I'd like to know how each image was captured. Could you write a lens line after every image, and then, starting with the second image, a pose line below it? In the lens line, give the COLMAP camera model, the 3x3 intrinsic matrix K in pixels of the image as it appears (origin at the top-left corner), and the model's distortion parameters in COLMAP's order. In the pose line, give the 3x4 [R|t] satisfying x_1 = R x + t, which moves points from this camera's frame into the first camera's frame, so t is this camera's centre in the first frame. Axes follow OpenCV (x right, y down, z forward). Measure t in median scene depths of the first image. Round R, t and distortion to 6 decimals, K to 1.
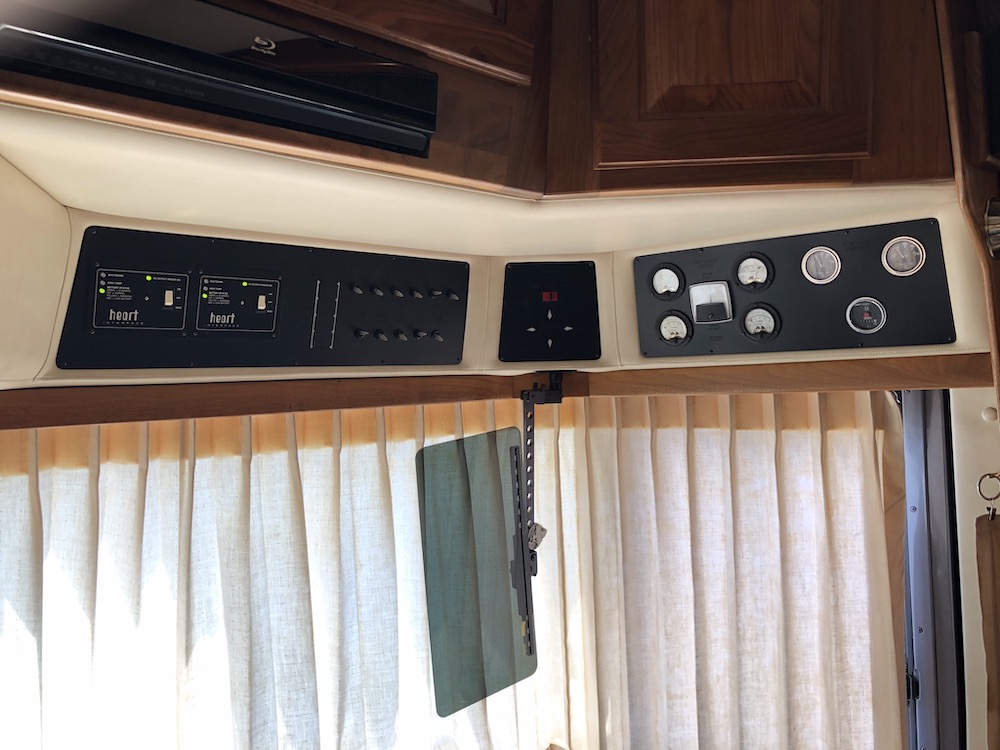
lens RADIAL K [[826.4, 0, 500.0], [0, 826.4, 375.0], [0, 0, 1]] dist [0.058975, 0.000554]
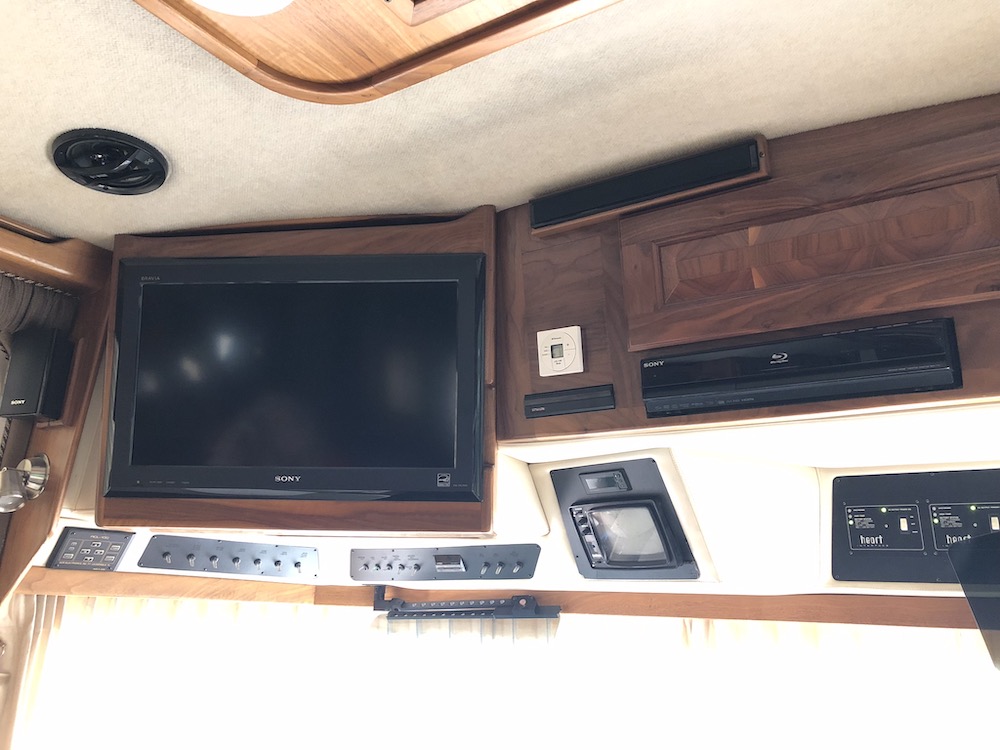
lens RADIAL K [[826.4, 0, 500.0], [0, 826.4, 375.0], [0, 0, 1]] dist [0.058975, 0.000554]
pose [[0.204381, -0.230842, -0.951284, 0.763555], [-0.042109, 0.968824, -0.244146, 0.025220], [0.977985, 0.089956, 0.188289, 0.146651]]
